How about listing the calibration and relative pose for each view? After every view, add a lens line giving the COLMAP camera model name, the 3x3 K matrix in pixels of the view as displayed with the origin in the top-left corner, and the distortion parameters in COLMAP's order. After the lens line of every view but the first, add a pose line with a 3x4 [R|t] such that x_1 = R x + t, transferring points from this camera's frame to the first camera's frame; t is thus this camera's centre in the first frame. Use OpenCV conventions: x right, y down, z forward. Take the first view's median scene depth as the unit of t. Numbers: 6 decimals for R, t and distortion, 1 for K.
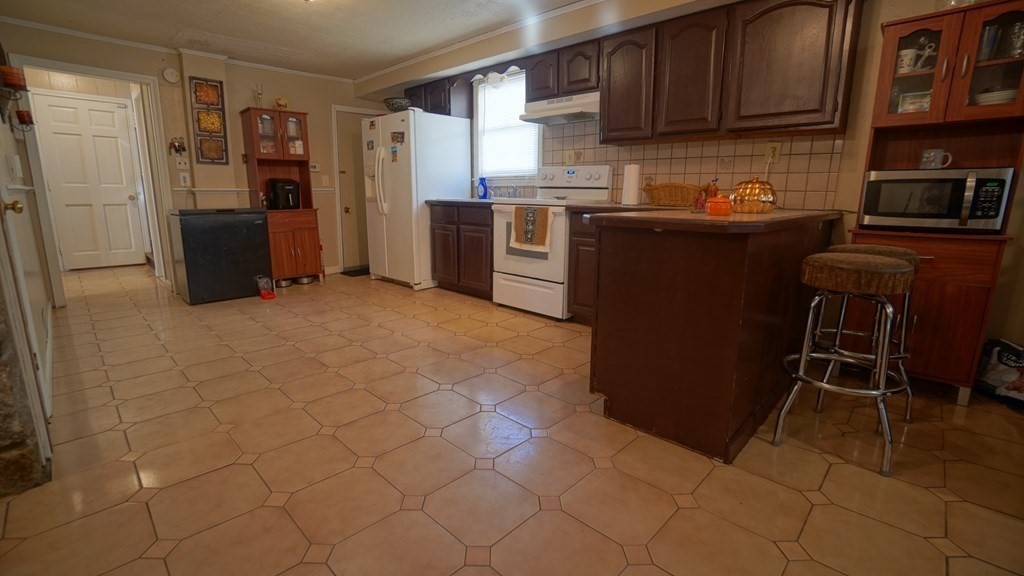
lens RADIAL K [[454.5, 0, 504.7], [0, 454.5, 282.1], [0, 0, 1]] dist [-0.059867, 0.022629]
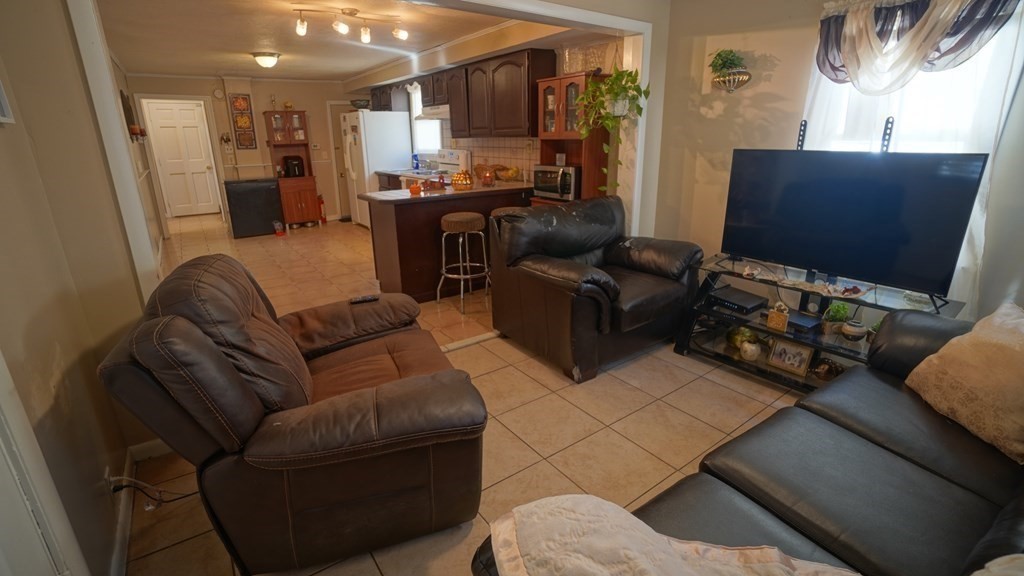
lens RADIAL K [[454.5, 0, 508.4], [0, 454.5, 282.7], [0, 0, 1]] dist [-0.059867, 0.022629]
pose [[0.985161, 0.034938, -0.168037, 0.634906], [-0.014895, 0.992772, 0.119091, 0.001820], [0.170983, -0.114821, 0.978561, -0.517642]]
